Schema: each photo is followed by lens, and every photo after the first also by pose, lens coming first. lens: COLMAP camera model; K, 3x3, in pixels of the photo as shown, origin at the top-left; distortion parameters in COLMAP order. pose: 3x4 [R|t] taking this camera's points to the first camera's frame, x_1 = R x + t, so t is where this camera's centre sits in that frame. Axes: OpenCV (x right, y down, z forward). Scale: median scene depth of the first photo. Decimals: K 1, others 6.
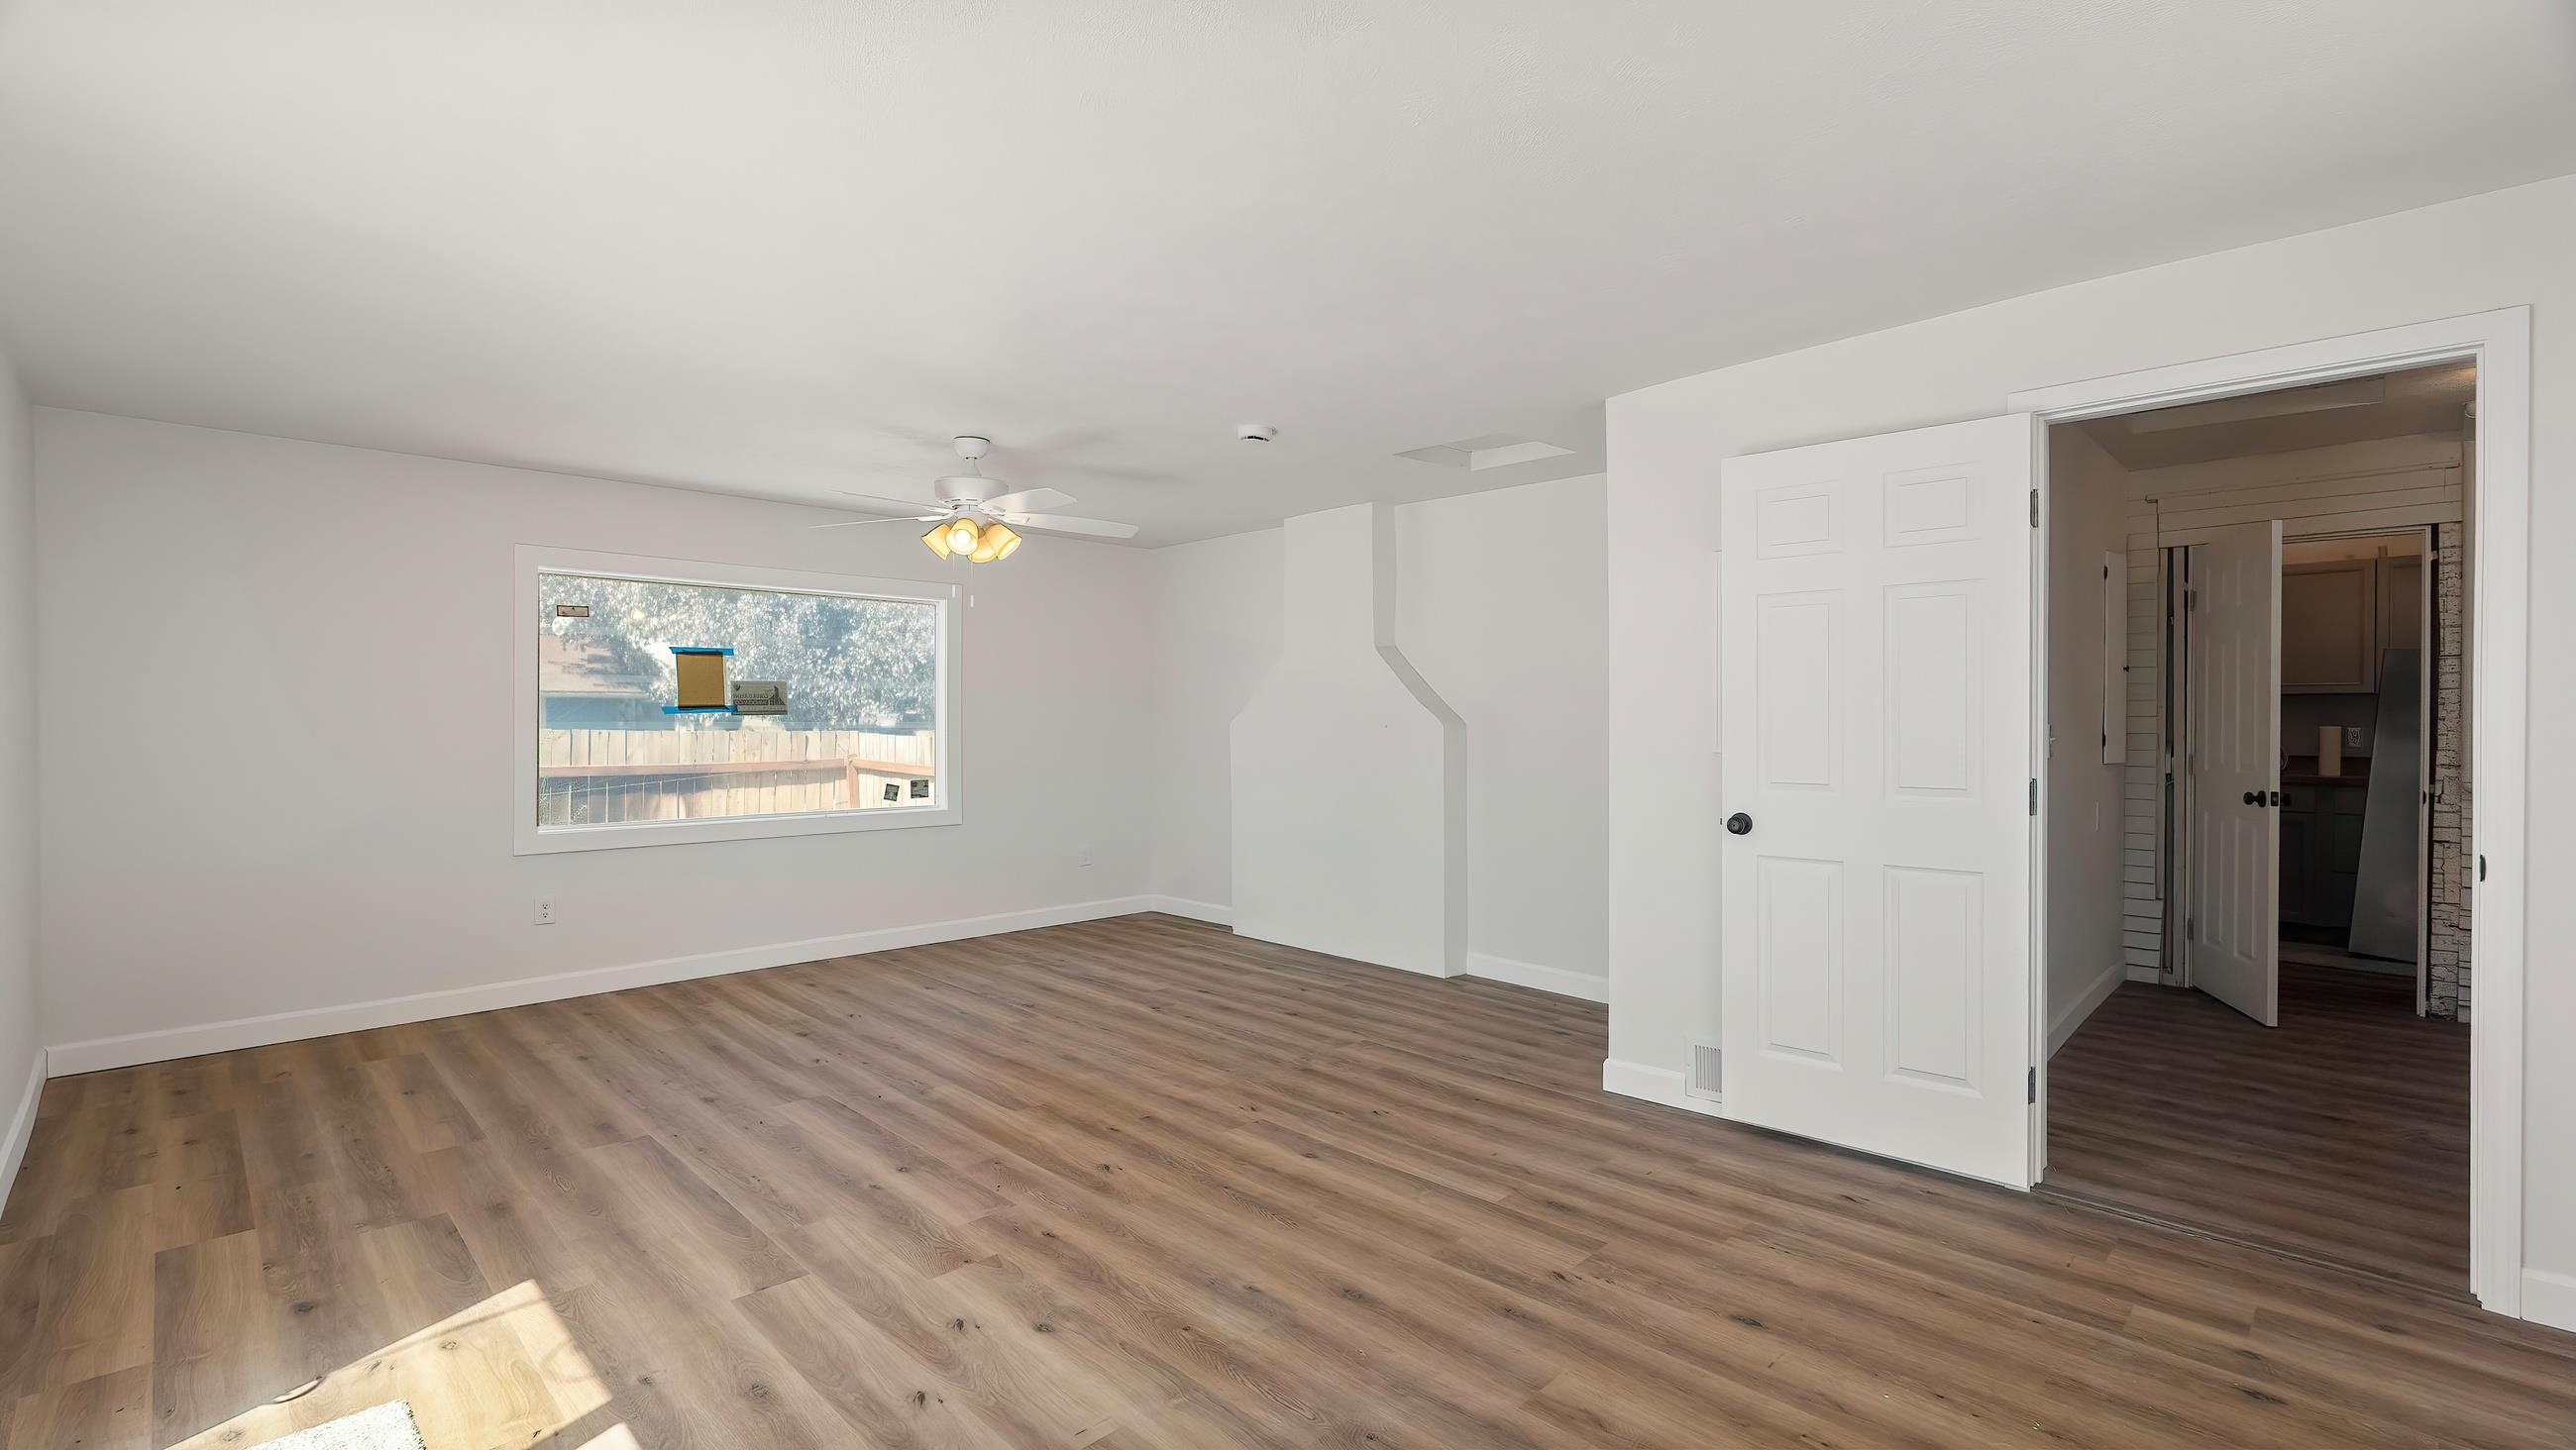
lens RADIAL K [[1128.8, 0, 1299.4], [0, 1128.8, 724.5], [0, 0, 1]] dist [-0.003143, 0.000569]
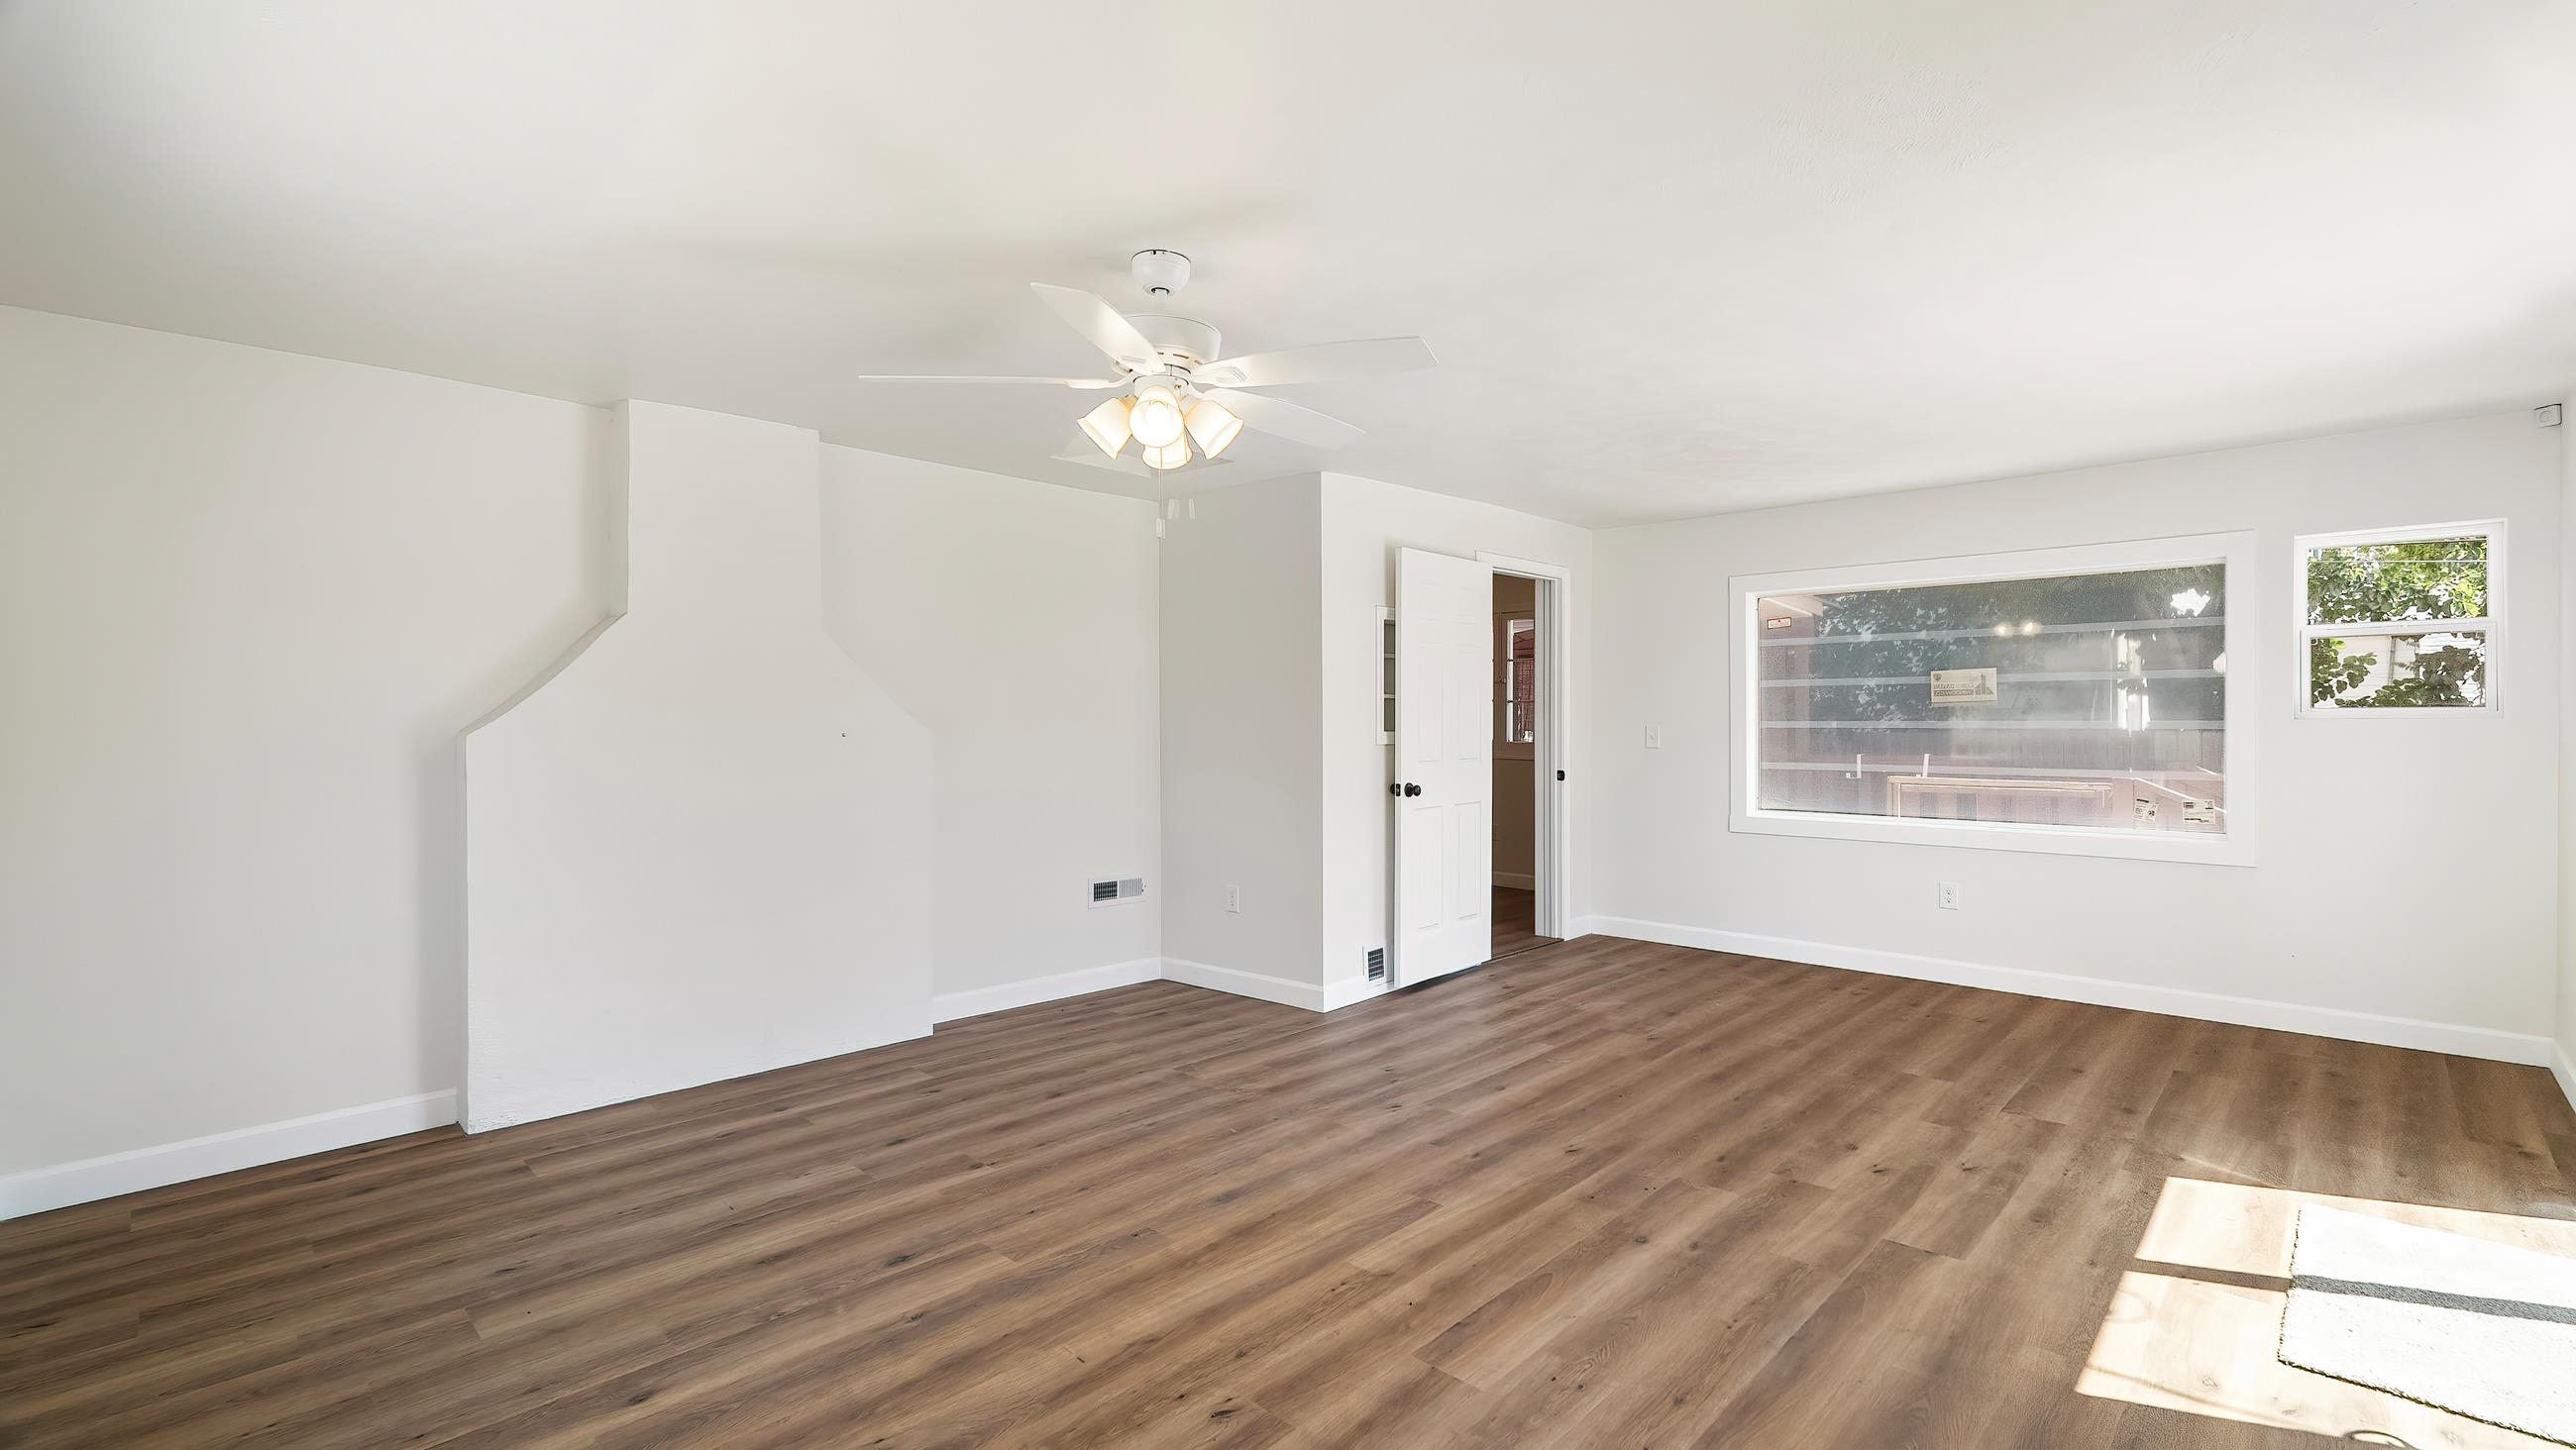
lens RADIAL K [[1128.8, 0, 1279.9], [0, 1128.8, 719.8], [0, 0, 1]] dist [-0.003143, 0.000569]
pose [[-0.017574, 0.002481, 0.999842, -0.925190], [0.010621, 0.999941, -0.002295, -0.004393], [-0.999789, 0.010579, -0.017600, 0.983139]]
